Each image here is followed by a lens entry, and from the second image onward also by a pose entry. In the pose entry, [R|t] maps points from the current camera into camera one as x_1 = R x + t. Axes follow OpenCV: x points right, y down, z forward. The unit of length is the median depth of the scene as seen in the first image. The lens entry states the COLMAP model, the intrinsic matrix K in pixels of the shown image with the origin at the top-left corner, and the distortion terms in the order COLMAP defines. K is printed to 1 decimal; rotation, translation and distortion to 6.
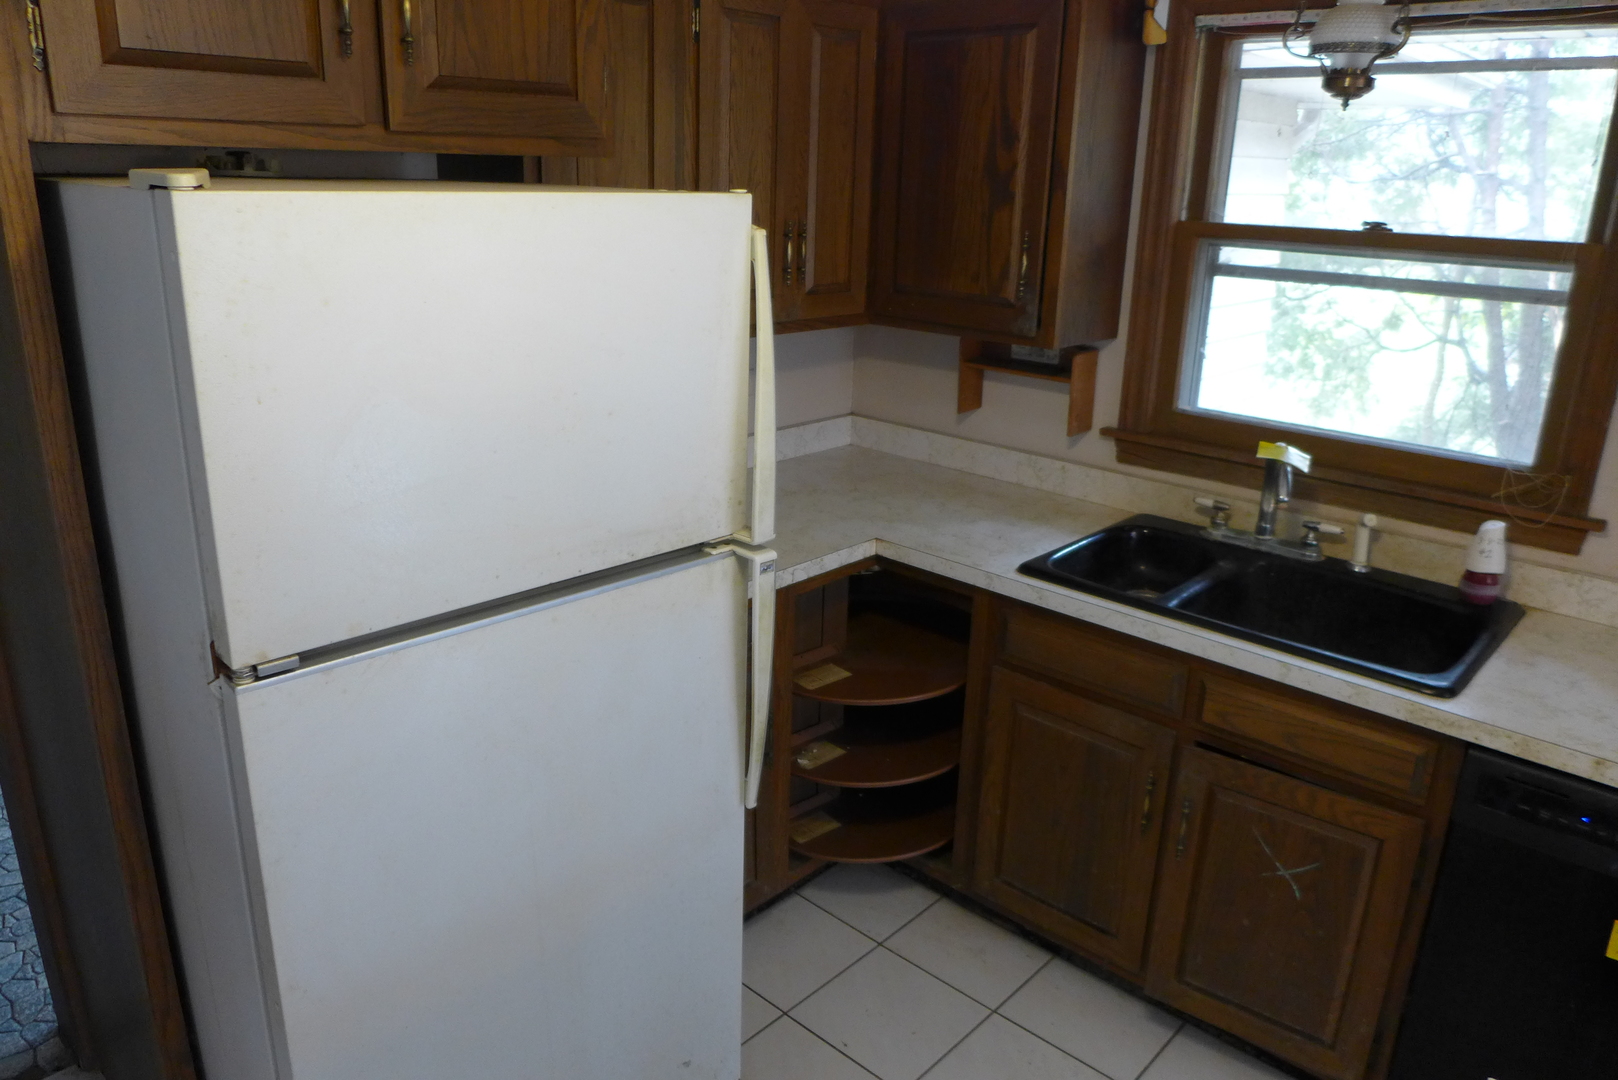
lens RADIAL K [[1122.1, 0, 808.9], [0, 1122.1, 533.6], [0, 0, 1]] dist [-0.050129, 0.022866]
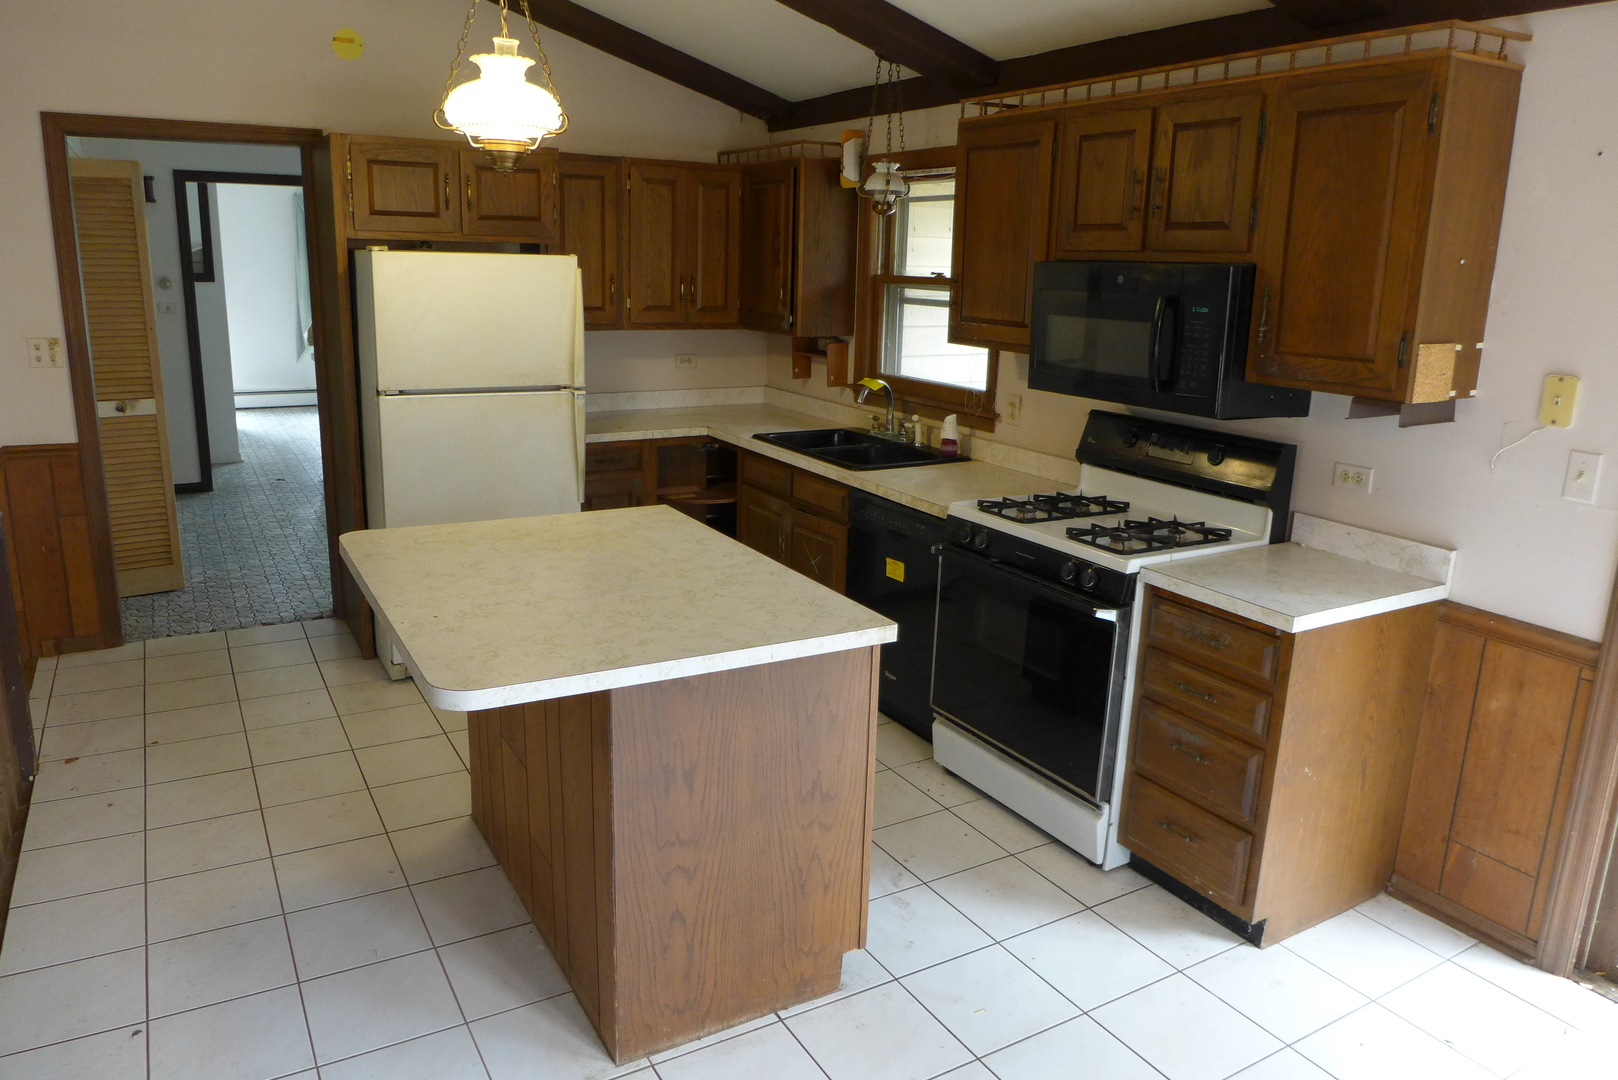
lens RADIAL K [[1122.1, 0, 807.9], [0, 1122.1, 537.4], [0, 0, 1]] dist [-0.050129, 0.022866]
pose [[0.958432, 0.071124, -0.276315, 0.958217], [-0.091194, 0.993996, -0.060461, 0.367288], [0.270356, 0.083146, 0.959163, -1.050167]]
